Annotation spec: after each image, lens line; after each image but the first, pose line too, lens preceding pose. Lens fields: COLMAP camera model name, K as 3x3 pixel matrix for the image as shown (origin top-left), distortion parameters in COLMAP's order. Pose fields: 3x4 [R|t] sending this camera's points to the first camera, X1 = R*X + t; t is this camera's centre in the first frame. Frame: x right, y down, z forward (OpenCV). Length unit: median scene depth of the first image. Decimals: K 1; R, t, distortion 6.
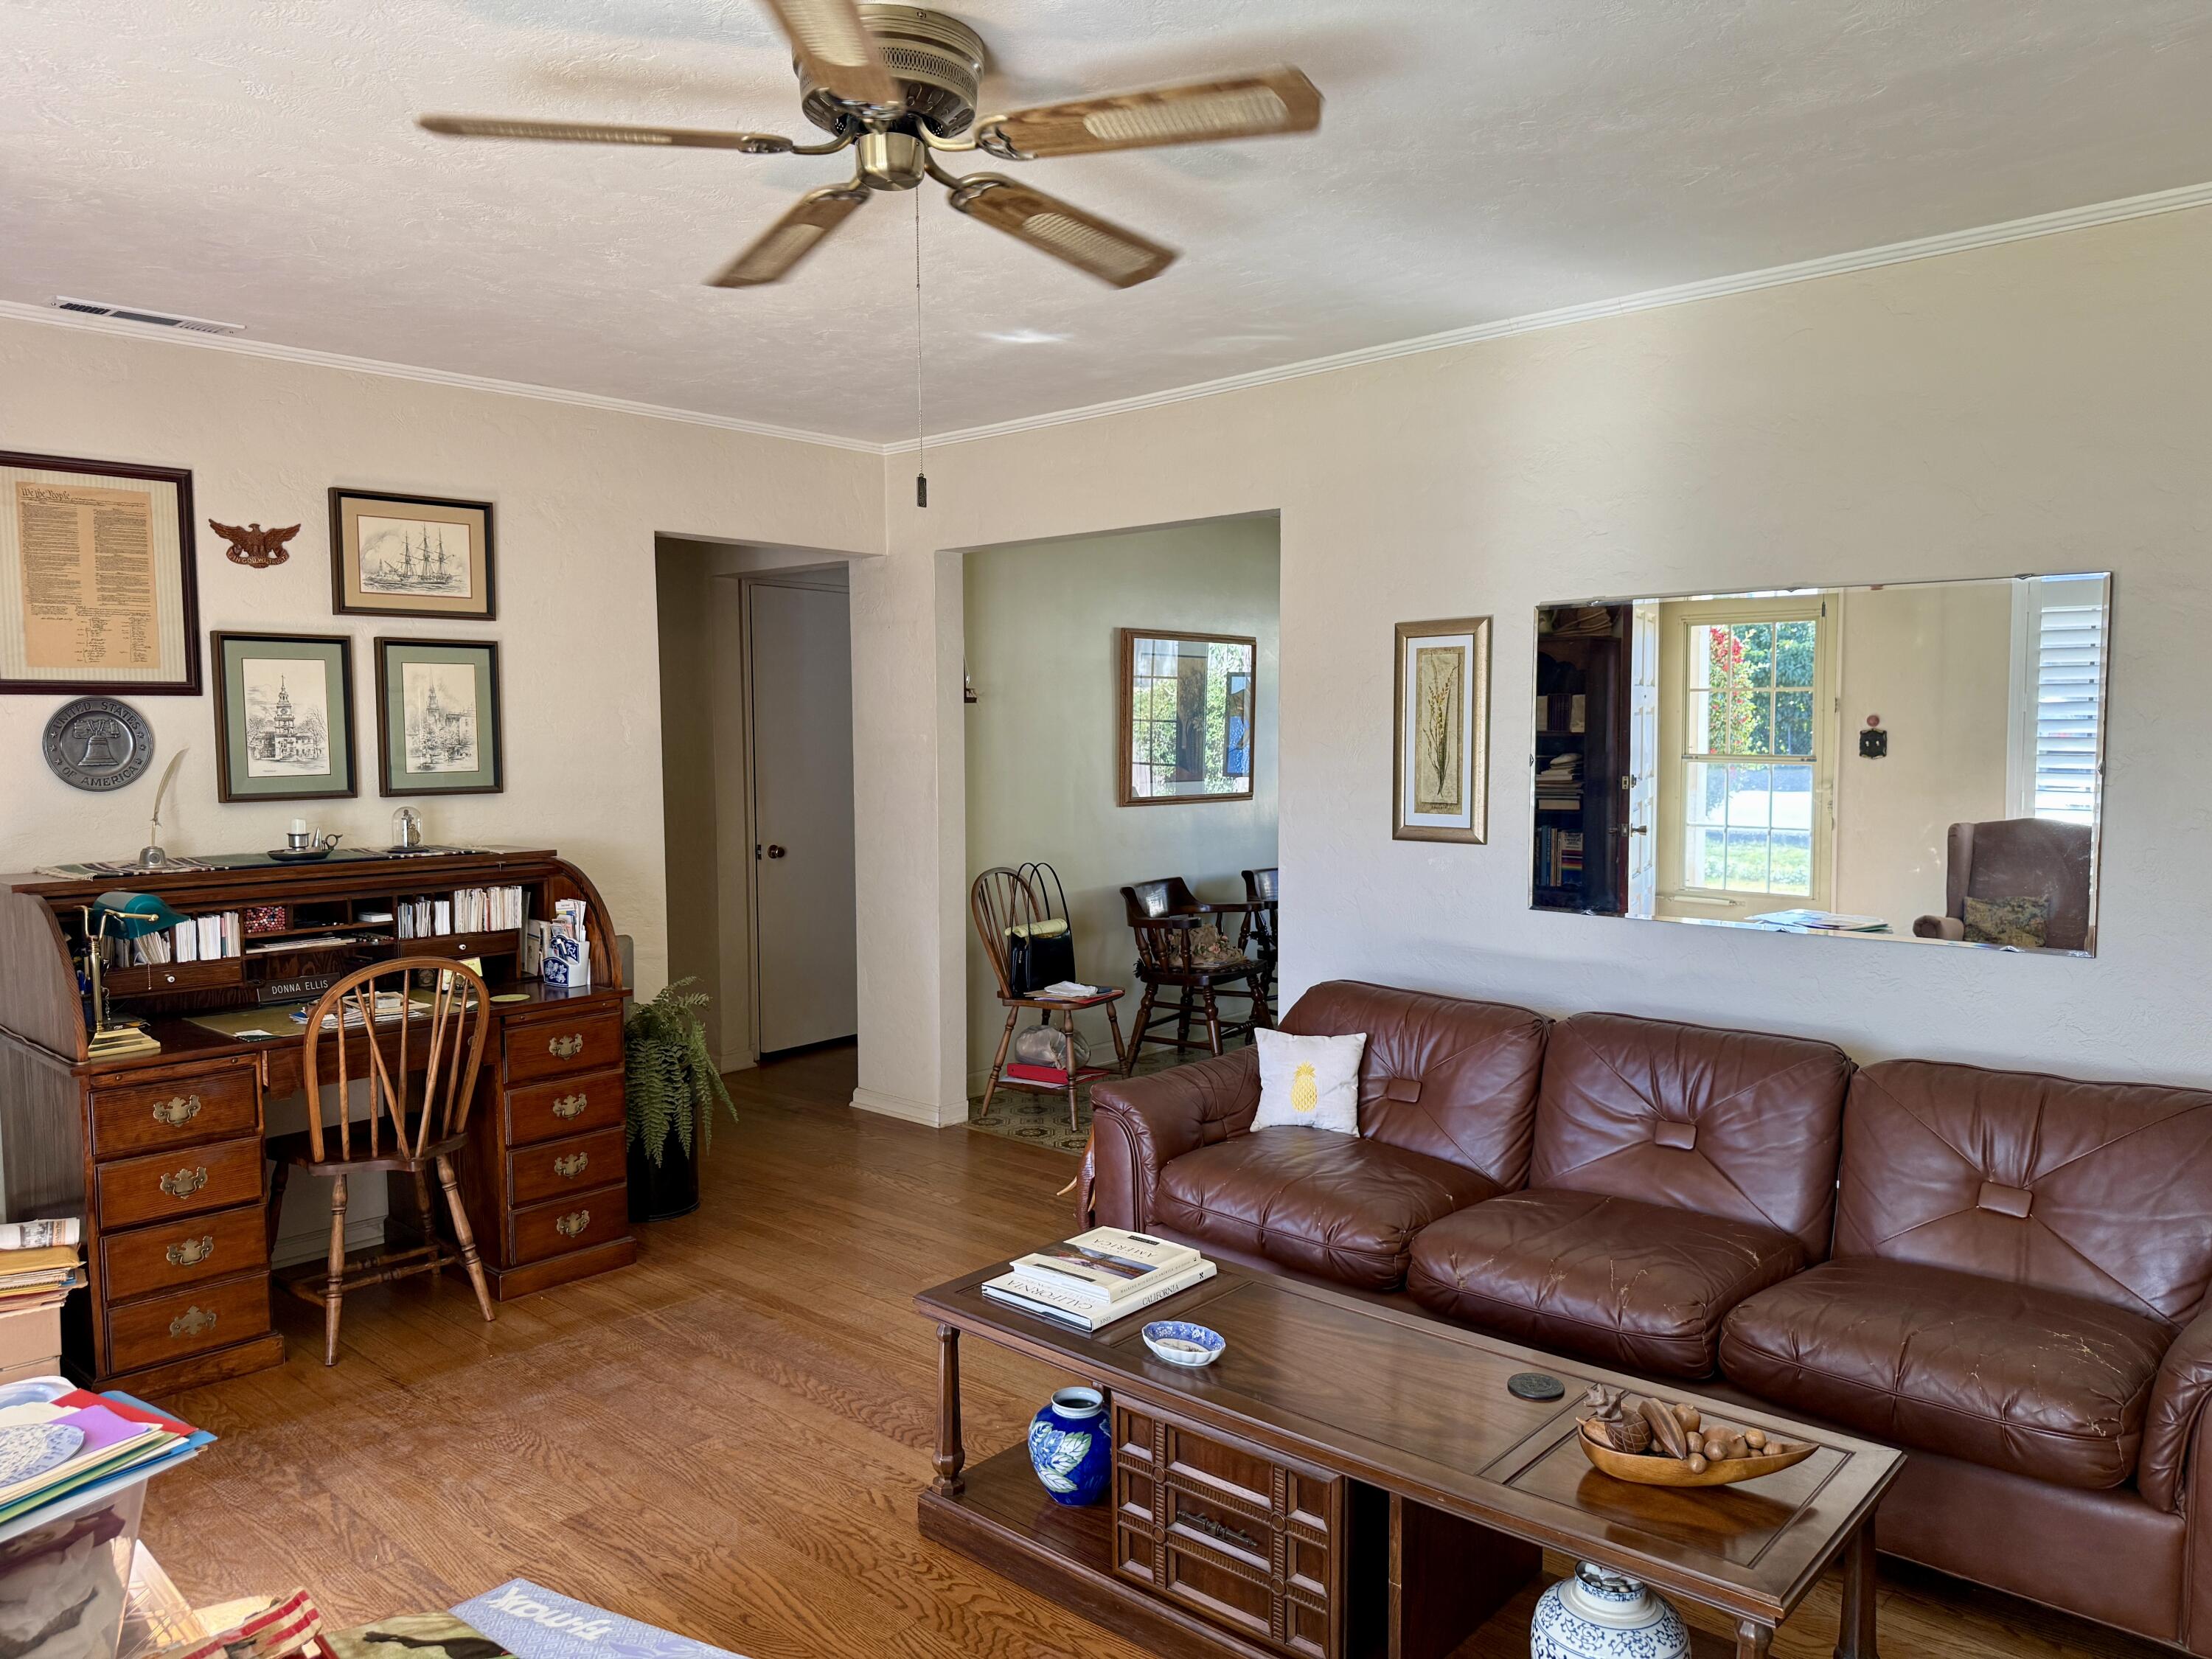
lens RADIAL K [[1532.2, 0, 1121.6], [0, 1532.2, 811.9], [0, 0, 1]] dist [0.088650, -0.120664]
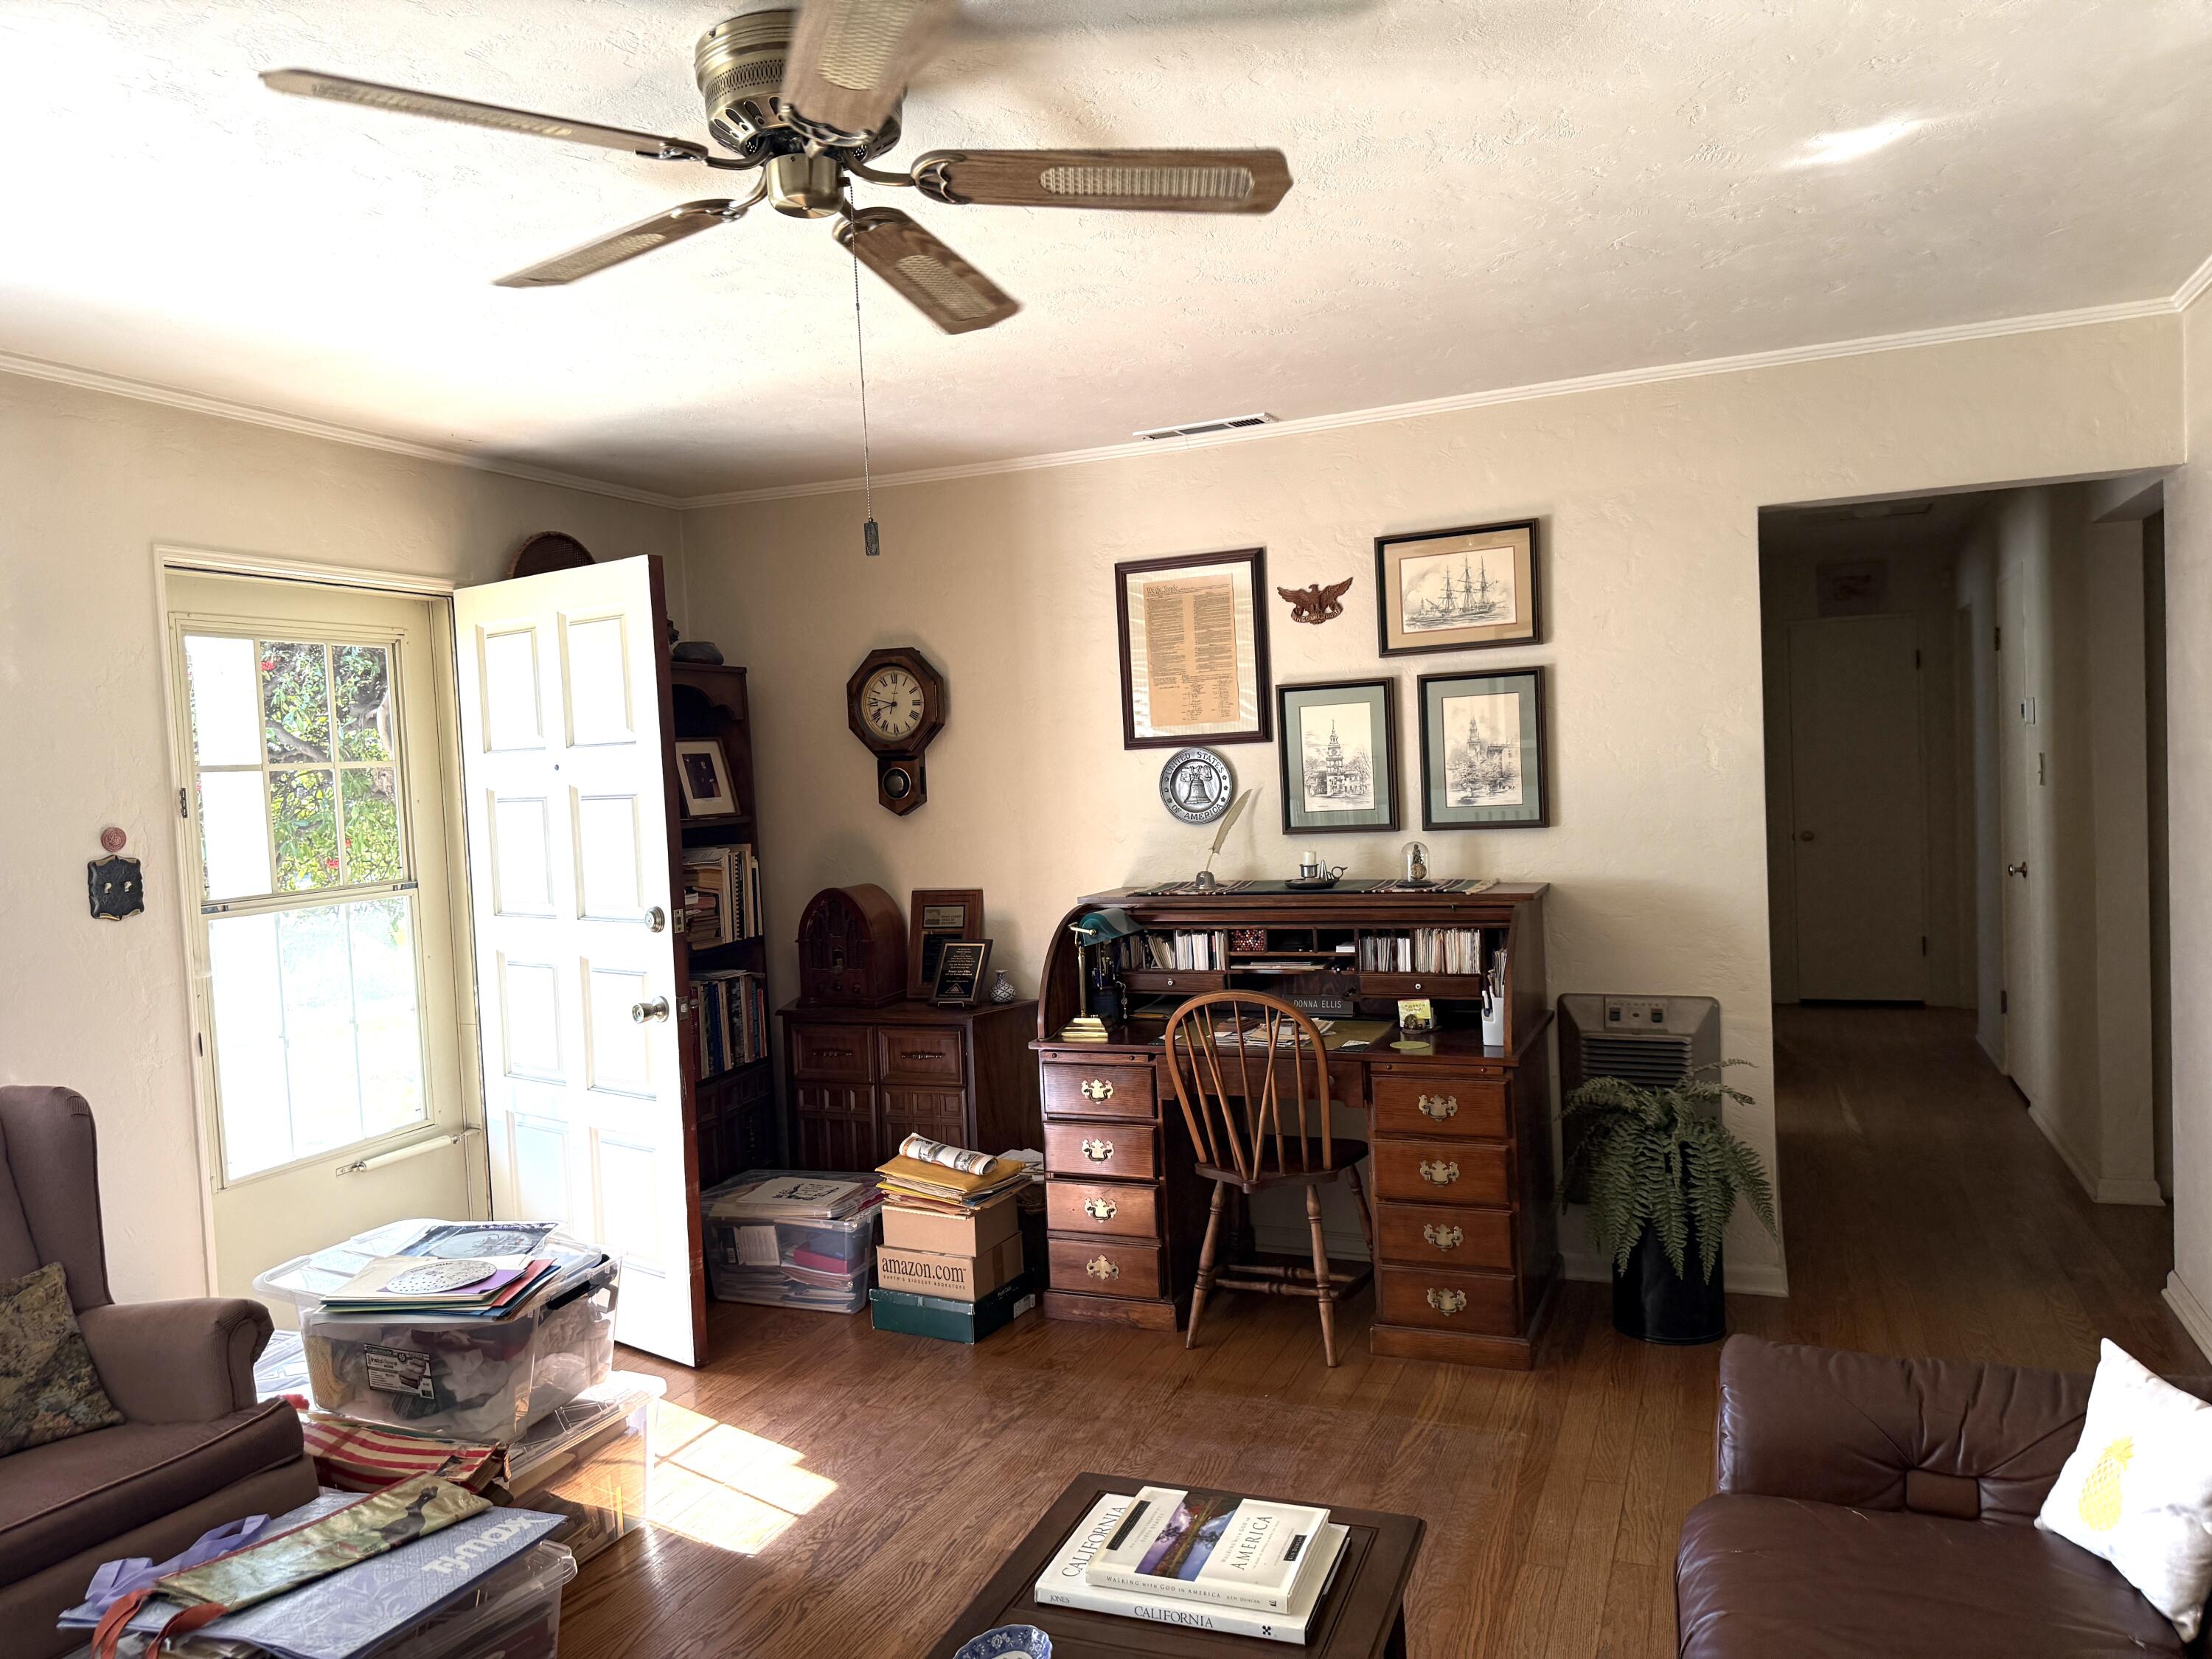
lens RADIAL K [[1532.2, 0, 1120.6], [0, 1532.2, 827.4], [0, 0, 1]] dist [0.088650, -0.120664]
pose [[0.346350, 0.021490, -0.937859, 0.432403], [-0.008868, 0.999768, 0.019633, -0.032041], [0.938063, 0.001517, 0.346461, 0.493420]]
